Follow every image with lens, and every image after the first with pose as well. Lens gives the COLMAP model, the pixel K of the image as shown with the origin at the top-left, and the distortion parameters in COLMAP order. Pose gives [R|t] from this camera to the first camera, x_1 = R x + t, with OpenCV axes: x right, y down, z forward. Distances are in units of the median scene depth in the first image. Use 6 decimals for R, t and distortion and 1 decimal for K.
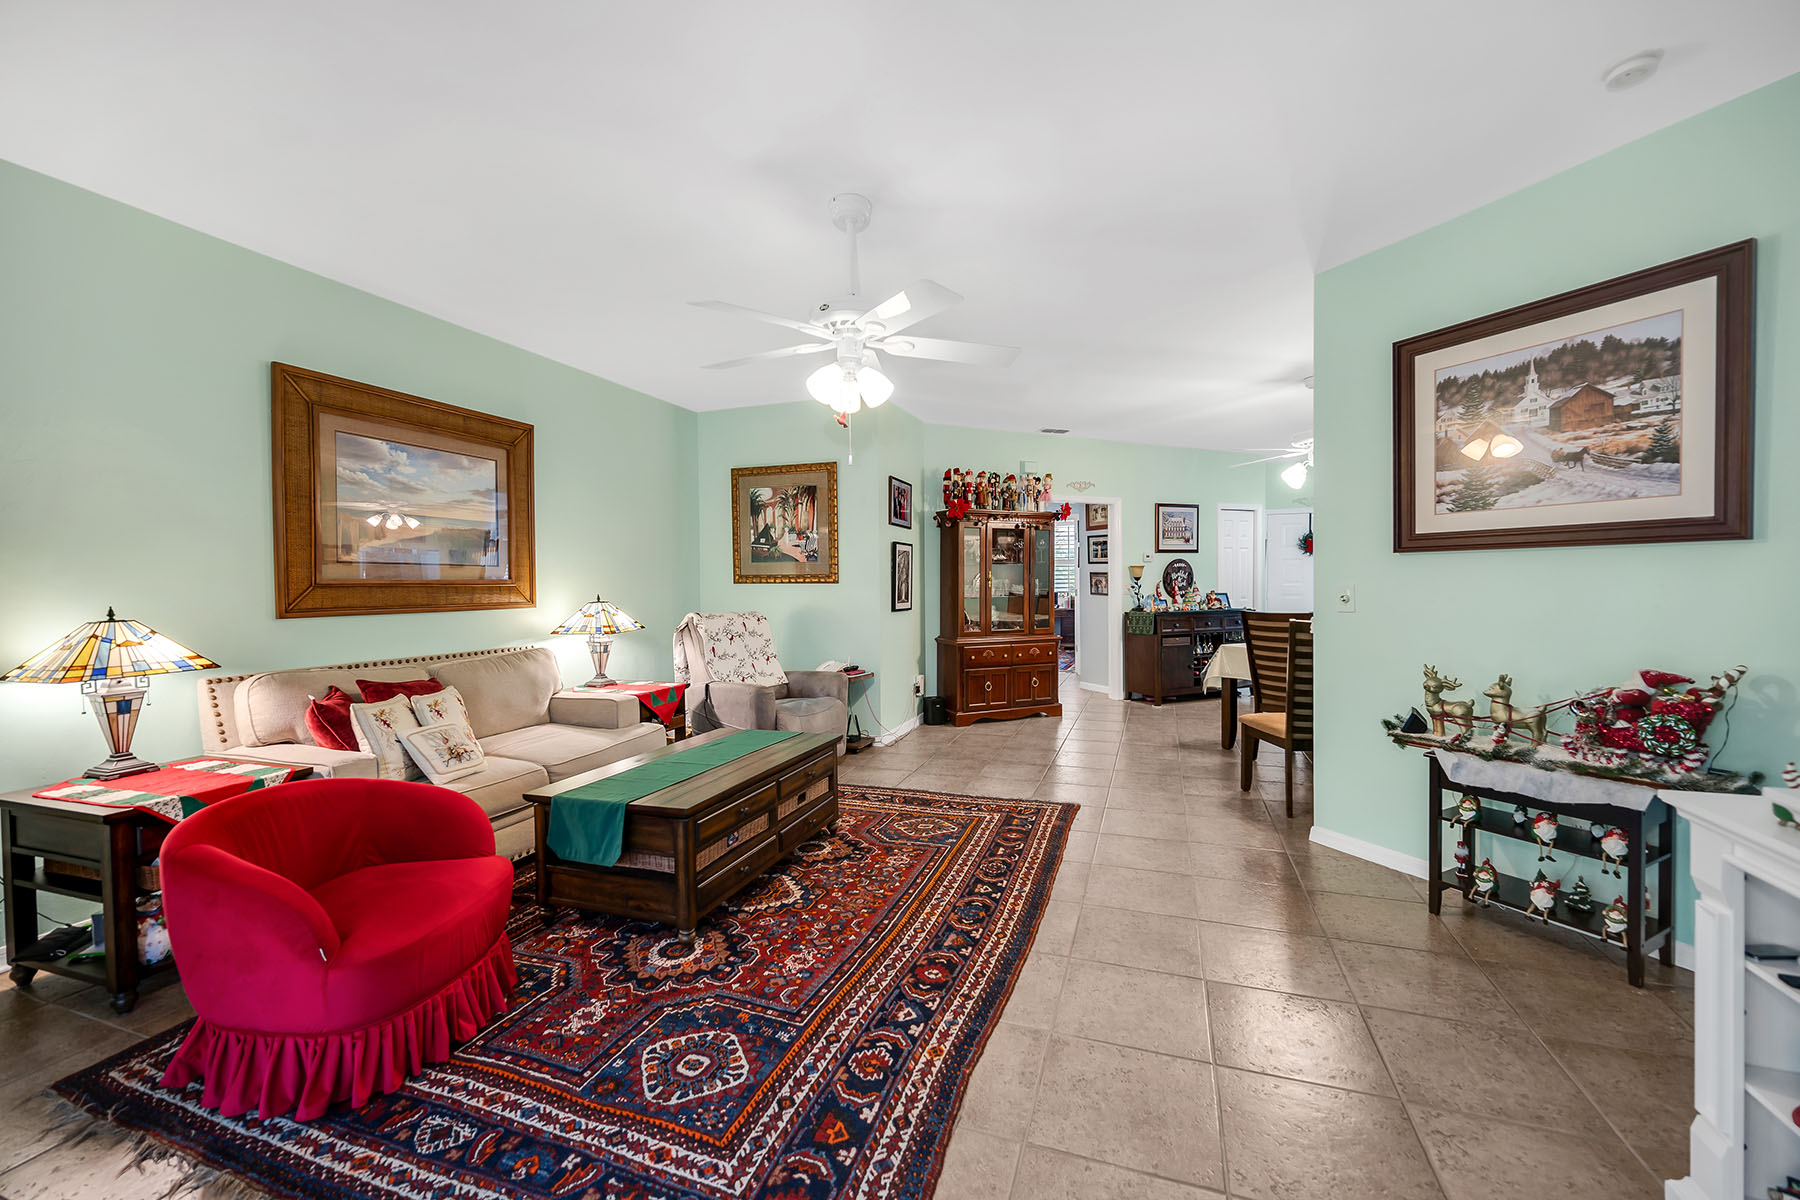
lens RADIAL K [[719.2, 0, 901.7], [0, 719.2, 596.4], [0, 0, 1]] dist [-0.002306, -0.000289]
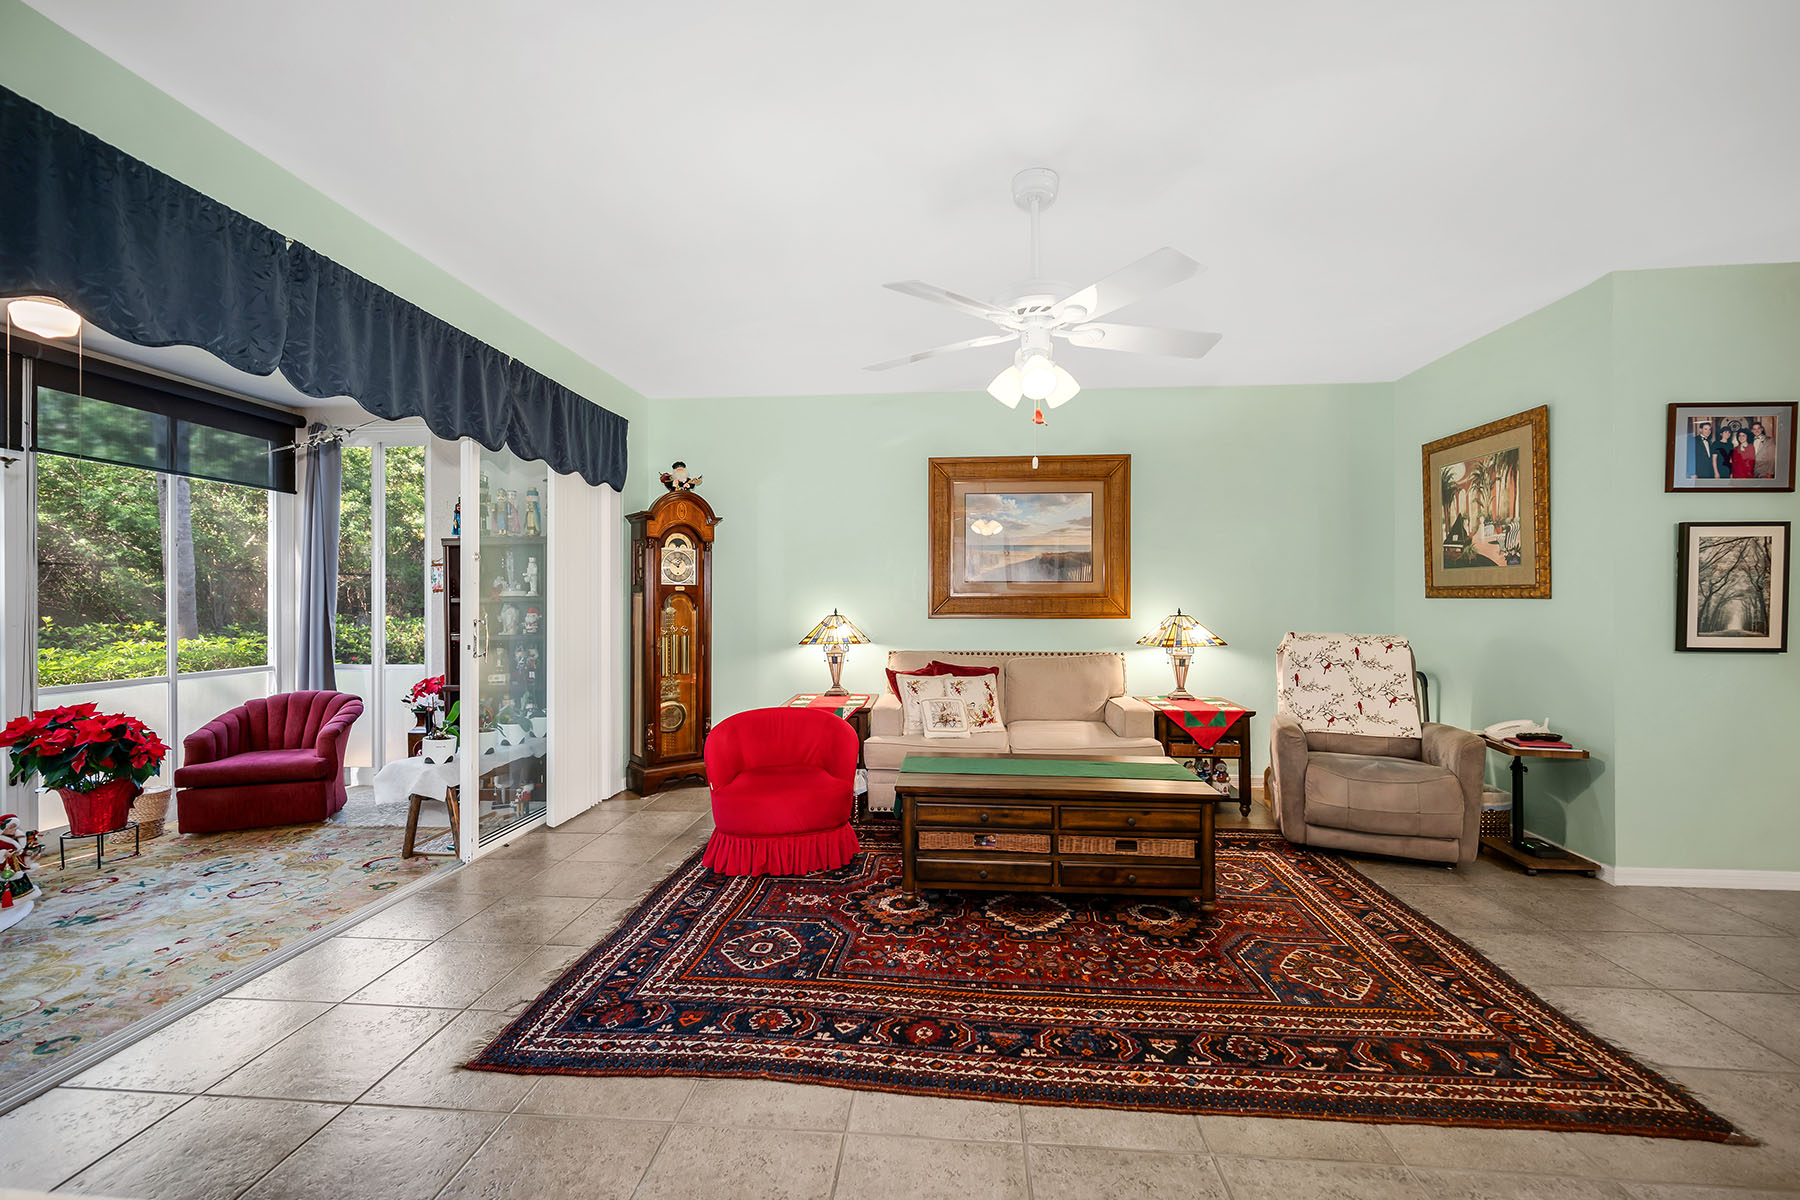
lens RADIAL K [[719.2, 0, 901.7], [0, 719.2, 596.4], [0, 0, 1]] dist [-0.002306, -0.000289]
pose [[0.255416, 0.004988, -0.966818, 0.539380], [-0.019384, 0.999812, 0.000037, -0.013529], [0.966637, 0.018732, 0.255464, 0.434953]]
